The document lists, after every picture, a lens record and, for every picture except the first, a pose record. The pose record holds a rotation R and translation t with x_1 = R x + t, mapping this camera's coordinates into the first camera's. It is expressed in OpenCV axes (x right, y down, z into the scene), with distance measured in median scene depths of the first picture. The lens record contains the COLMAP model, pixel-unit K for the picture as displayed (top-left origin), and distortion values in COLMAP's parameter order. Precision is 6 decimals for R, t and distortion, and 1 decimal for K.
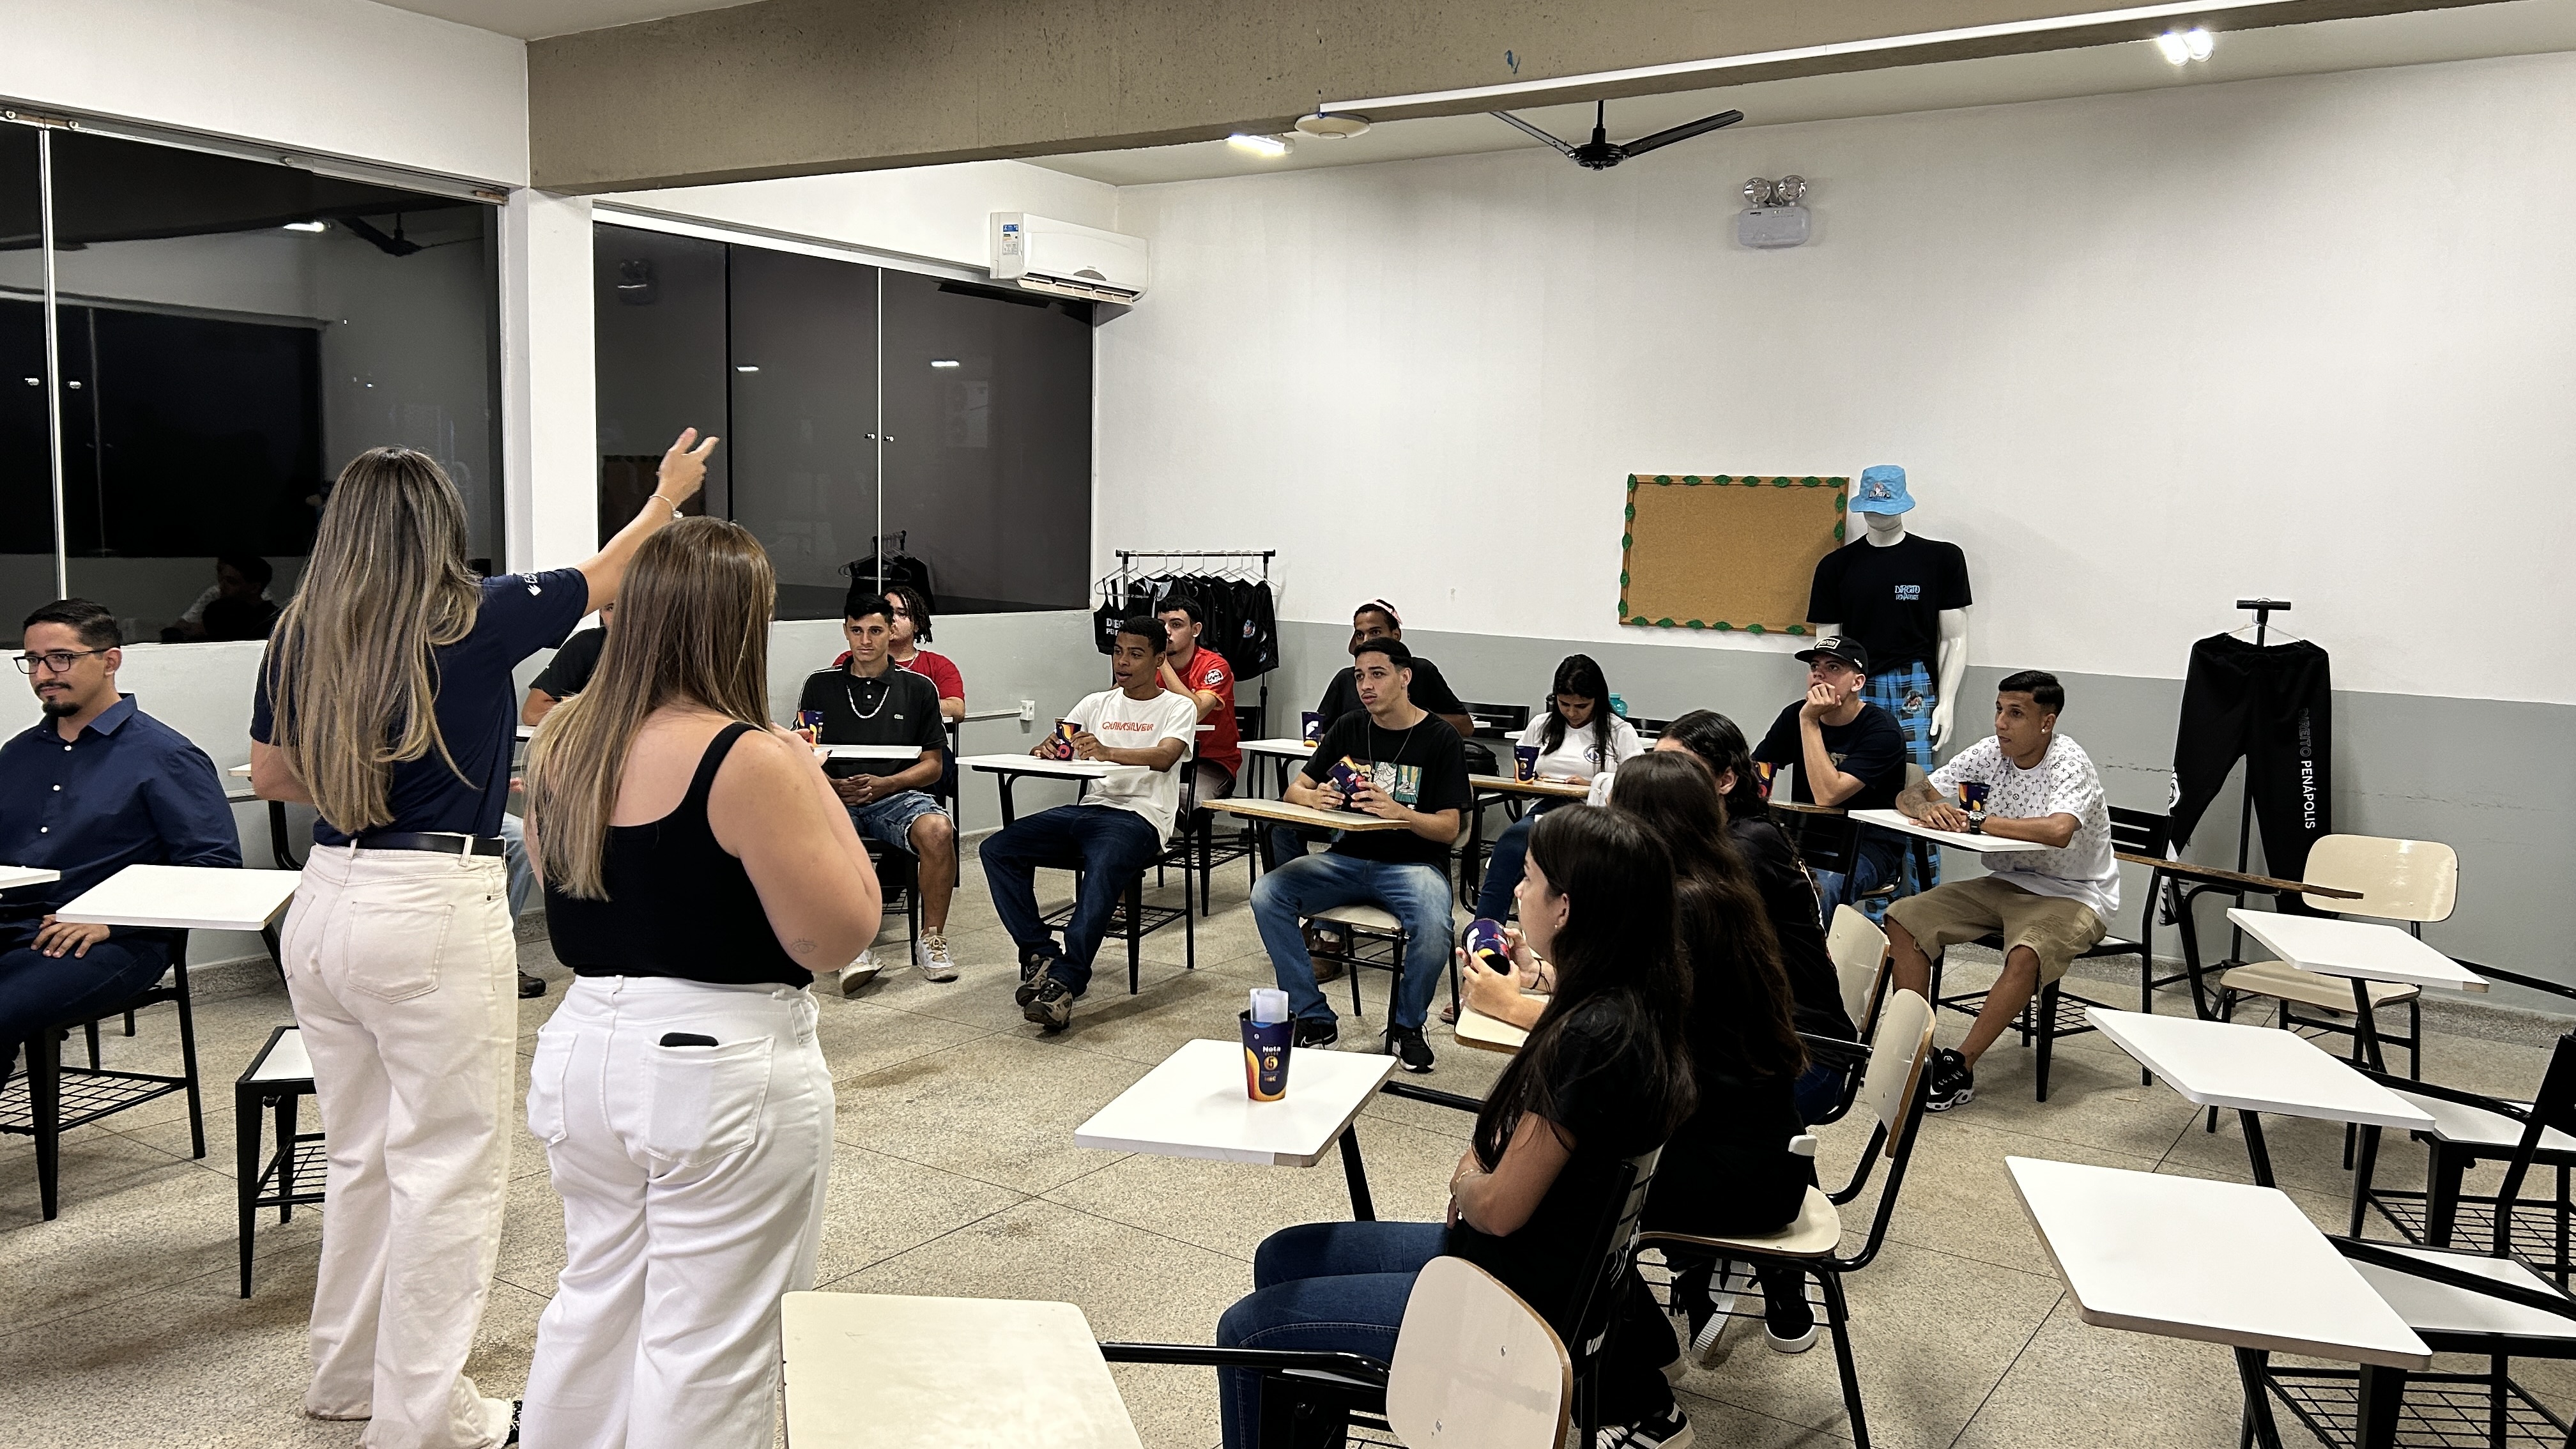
lens RADIAL K [[1937.9, 0, 1296.5], [0, 1937.9, 725.3], [0, 0, 1]] dist [0.055273, -0.058197]
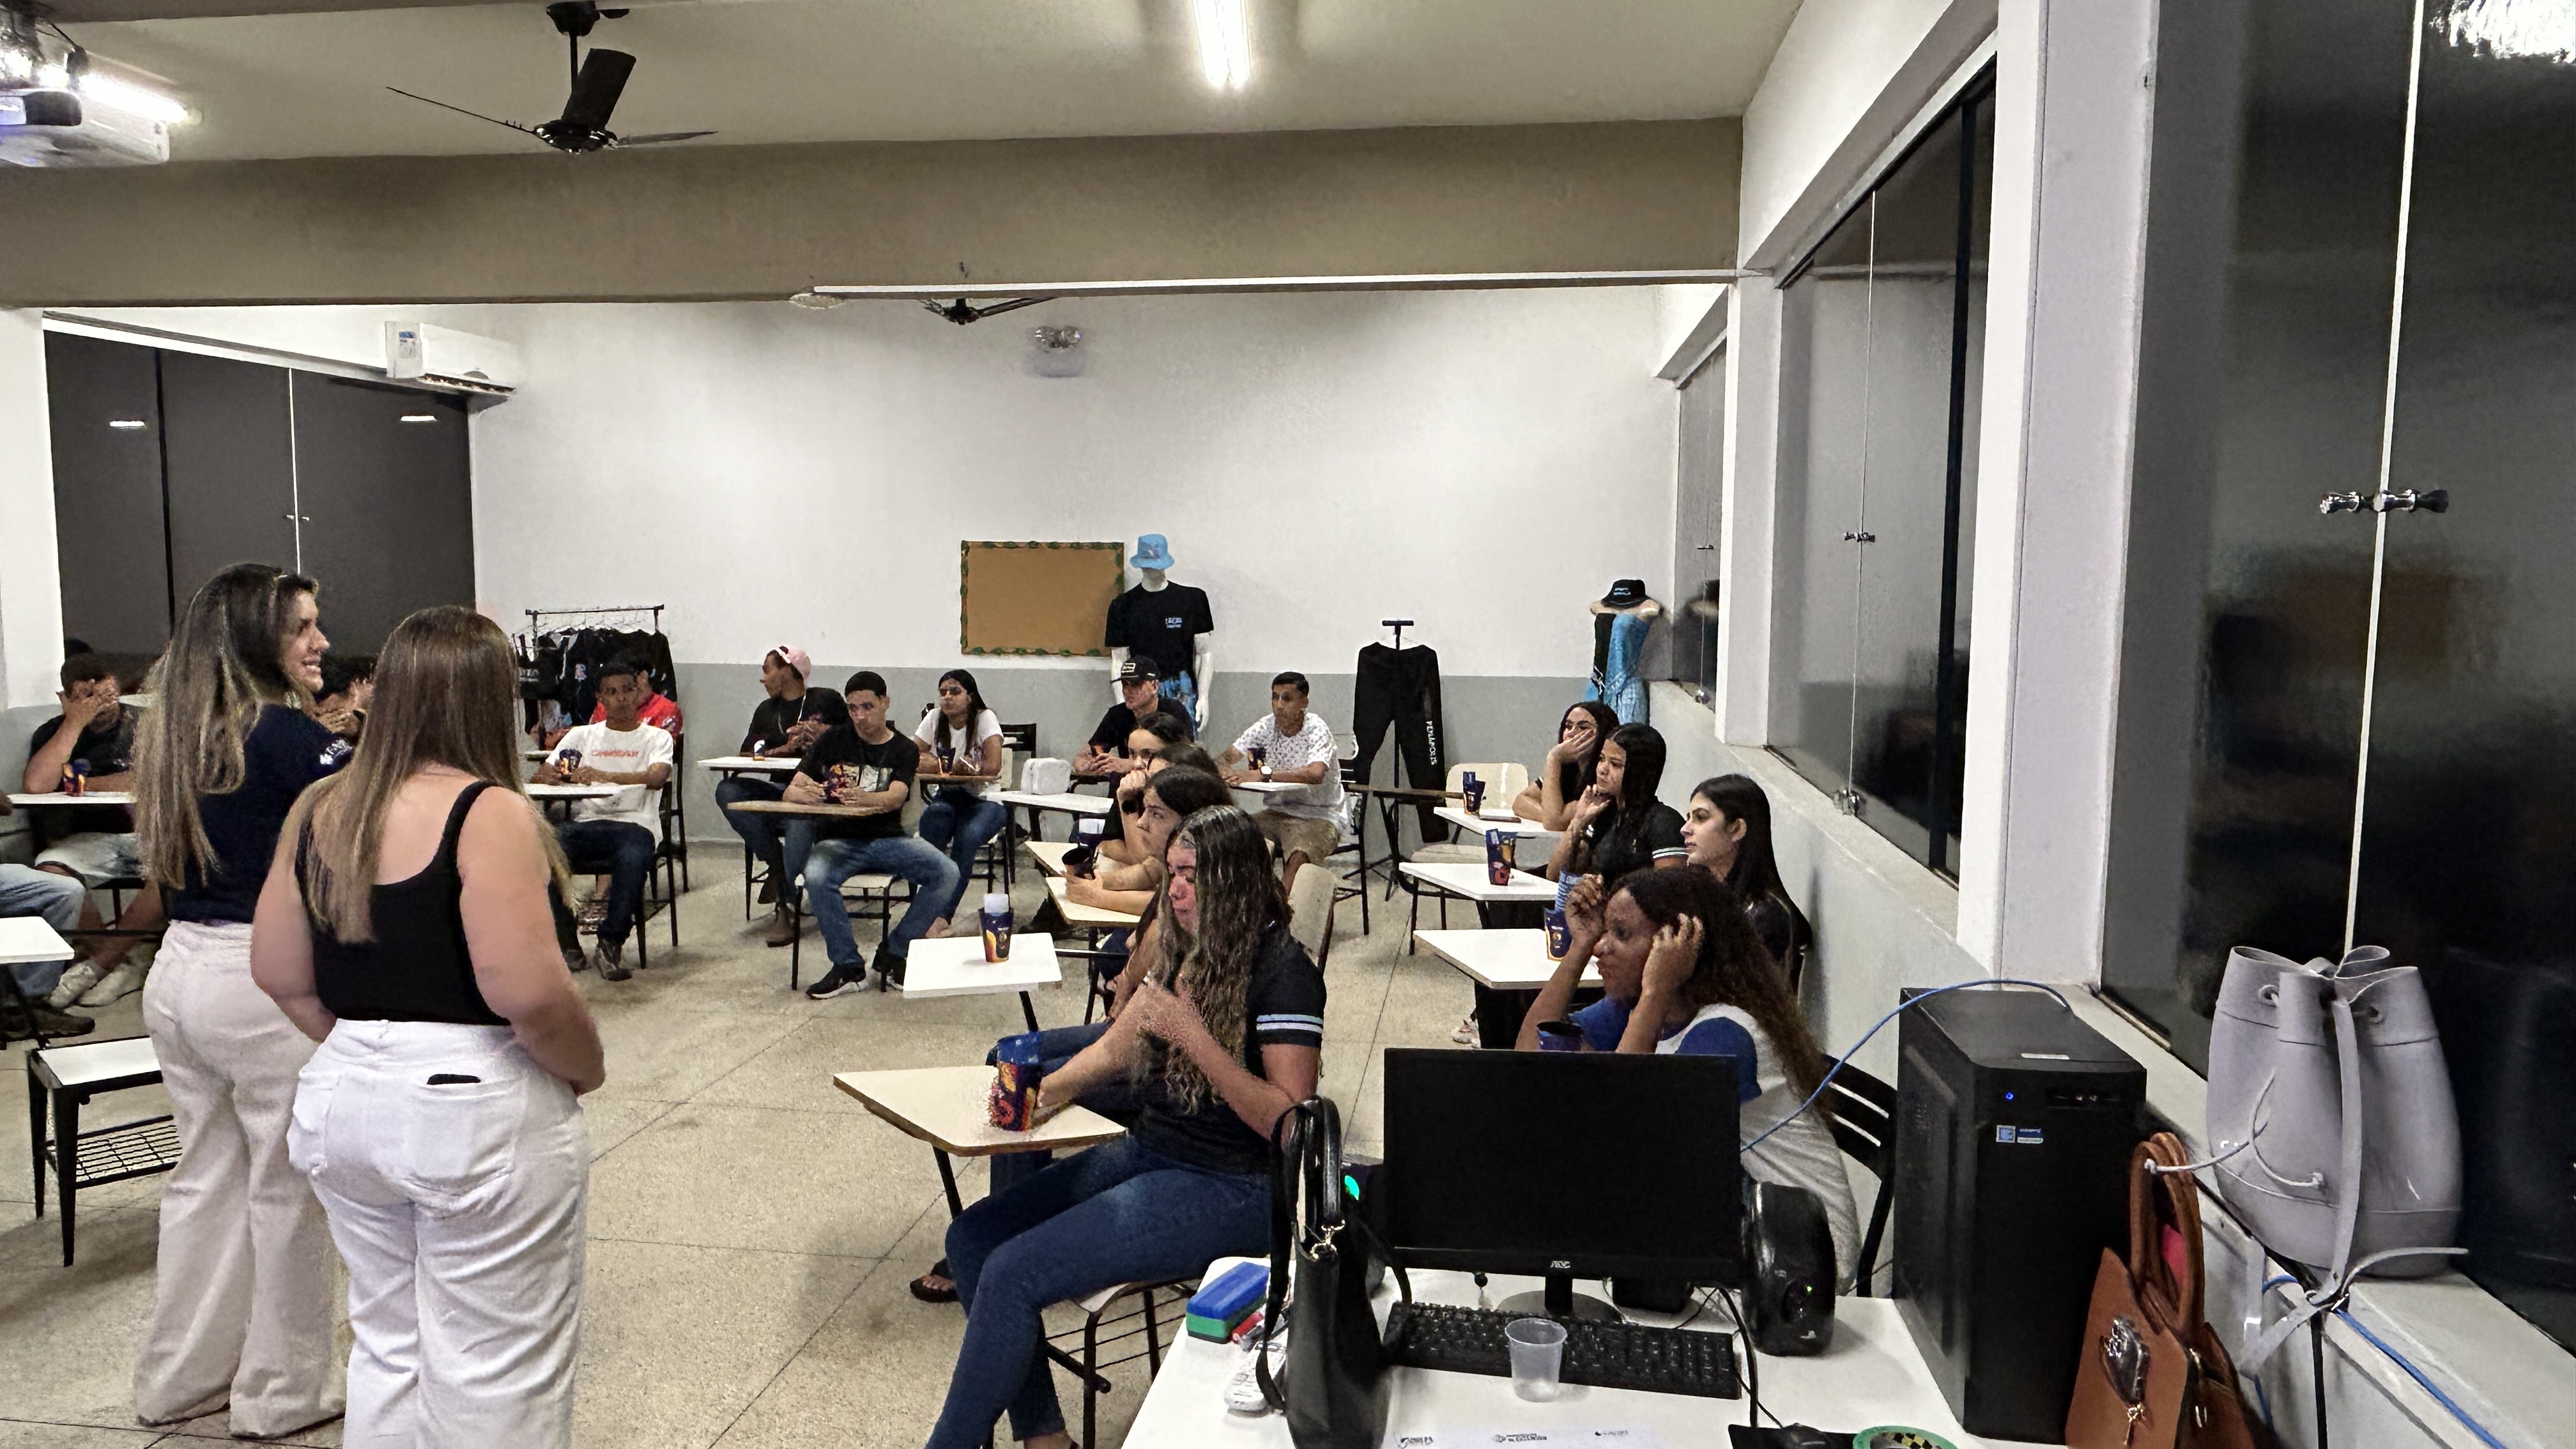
lens RADIAL K [[1689.2, 0, 1288.0], [0, 1689.2, 724.5], [0, 0, 1]] dist [-0.001647, -0.002516]
pose [[0.893545, -0.064297, 0.444346, -0.187455], [0.067067, 0.997703, 0.009500, 0.000197], [-0.443936, 0.021312, 0.895805, -0.163940]]
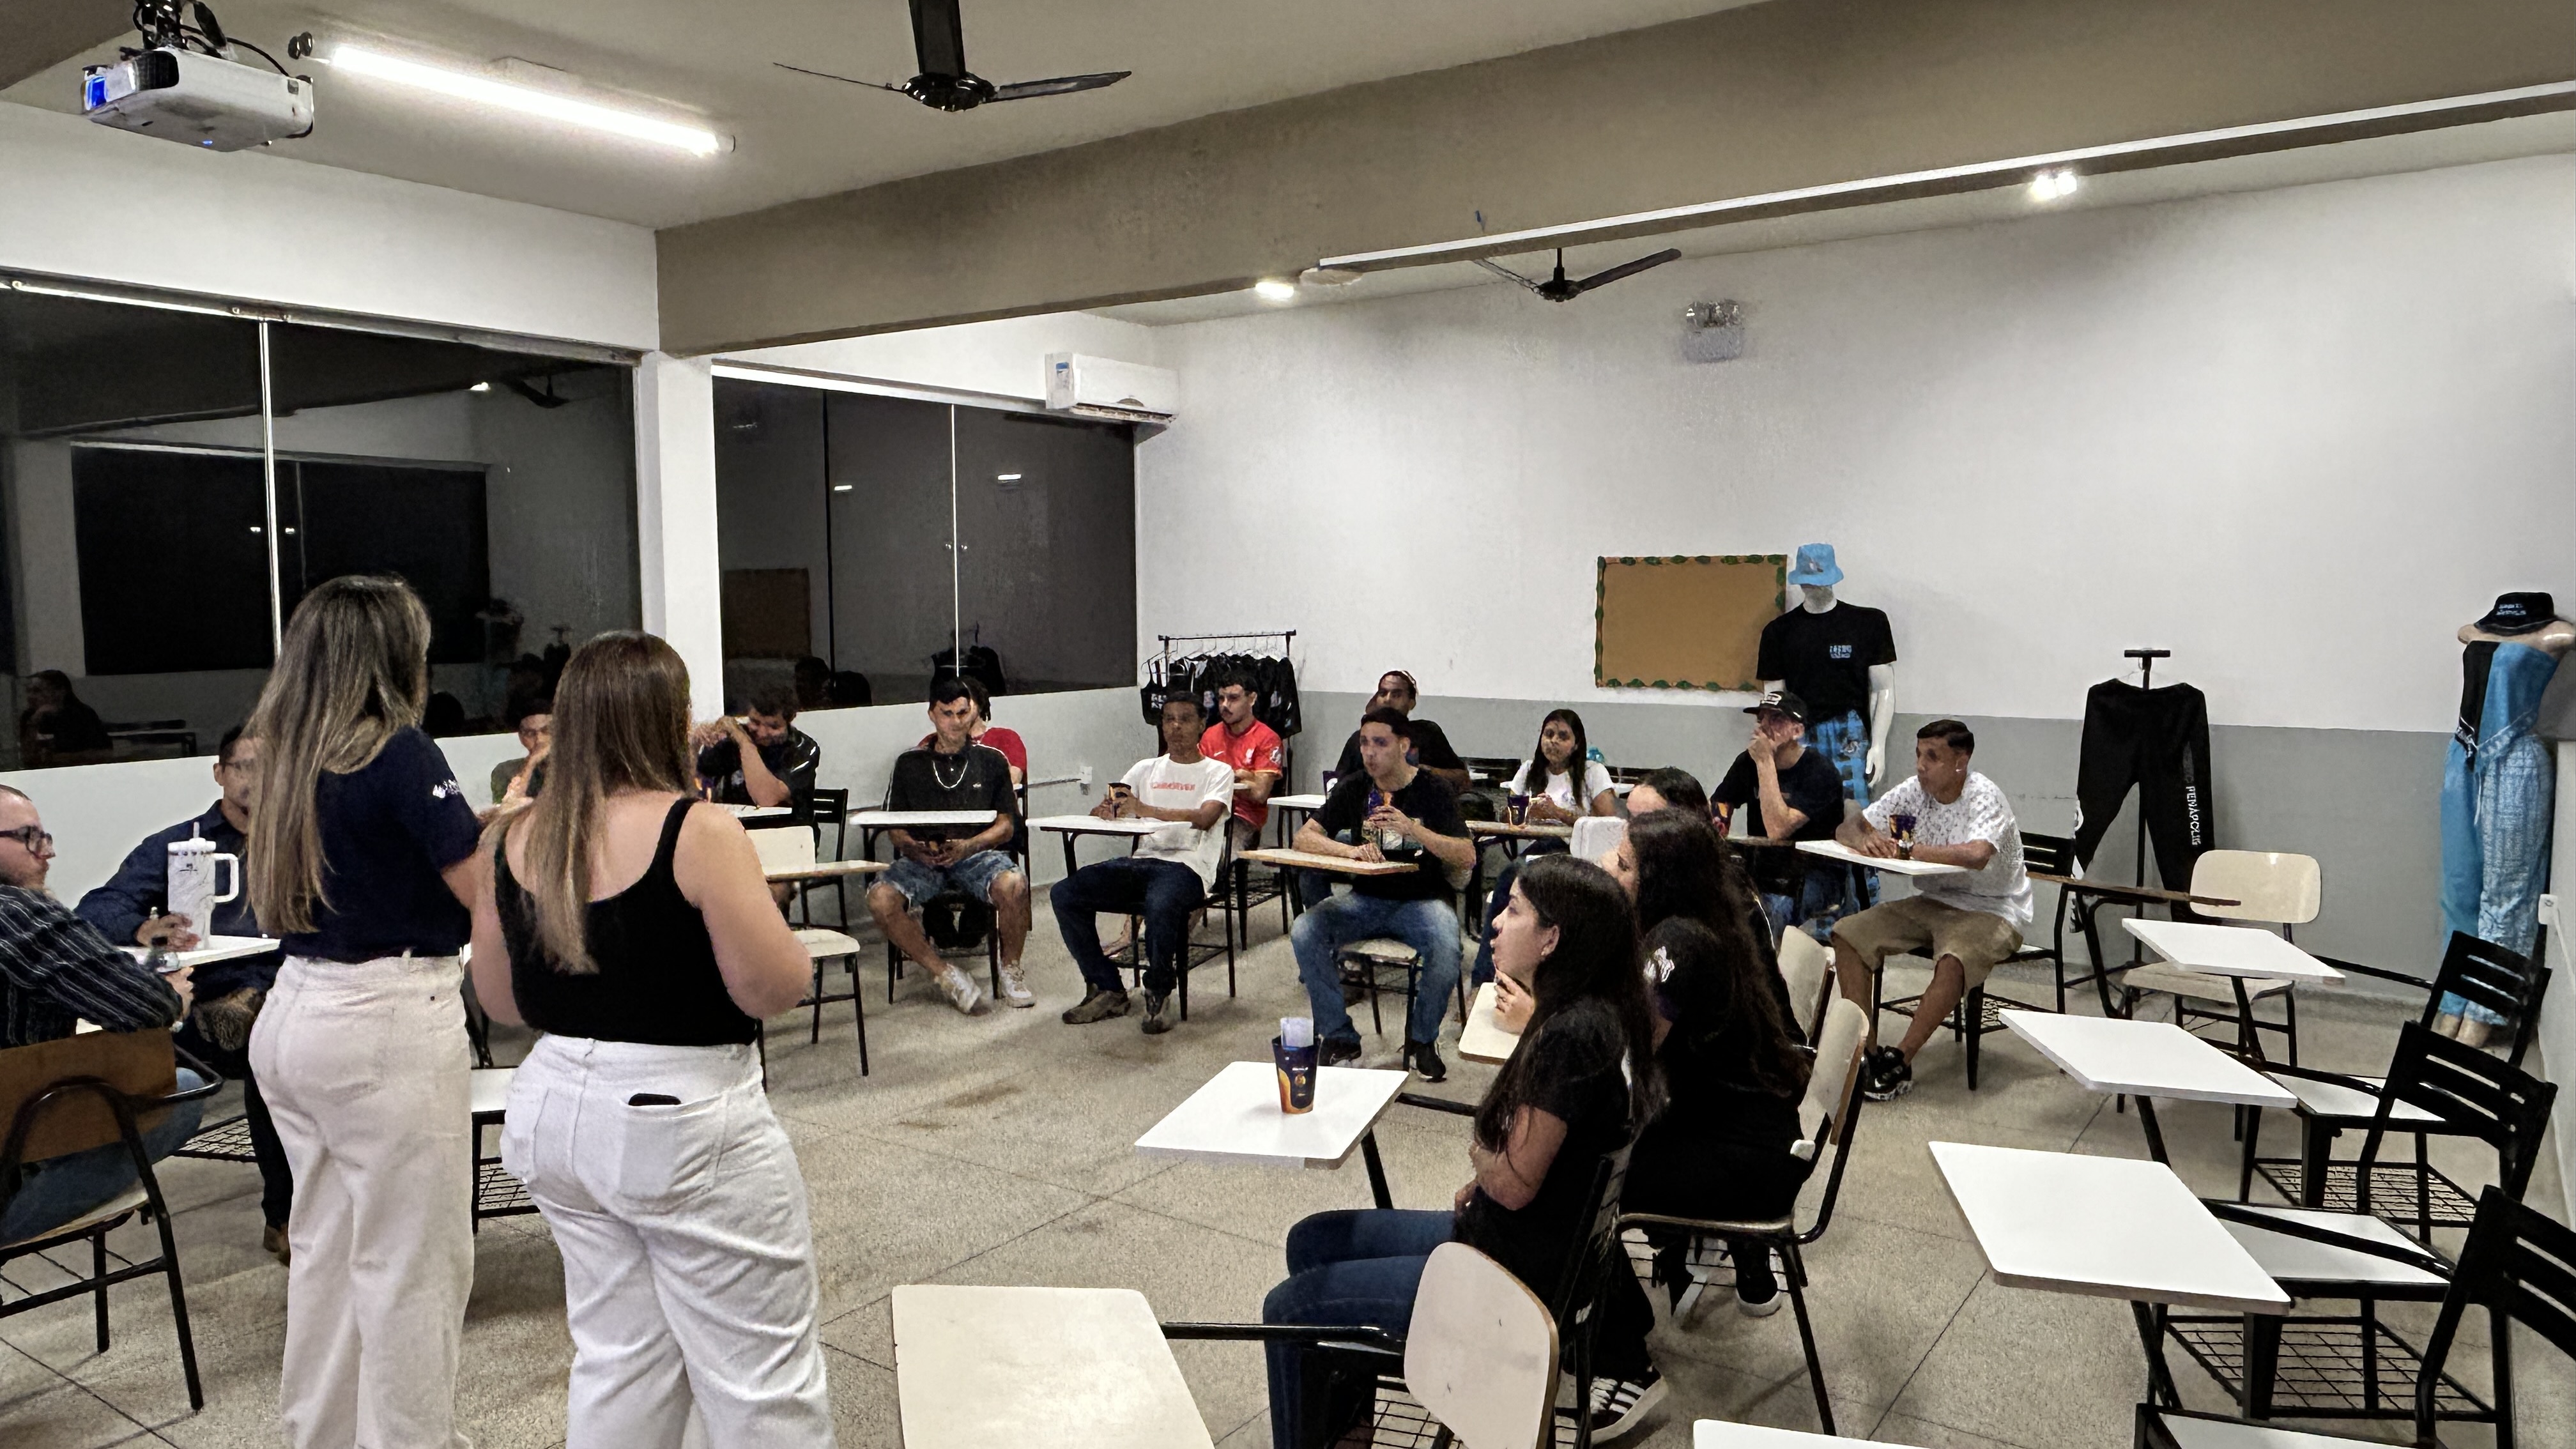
lens RADIAL K [[1690.0, 0, 1285.9], [0, 1690.0, 720.4], [0, 0, 1]] dist [0.000673, -0.005844]
pose [[0.999287, -0.031821, -0.020298, 0.002748], [0.031124, 0.998944, -0.033784, -0.004109], [0.021352, 0.033128, 0.999223, -0.012387]]
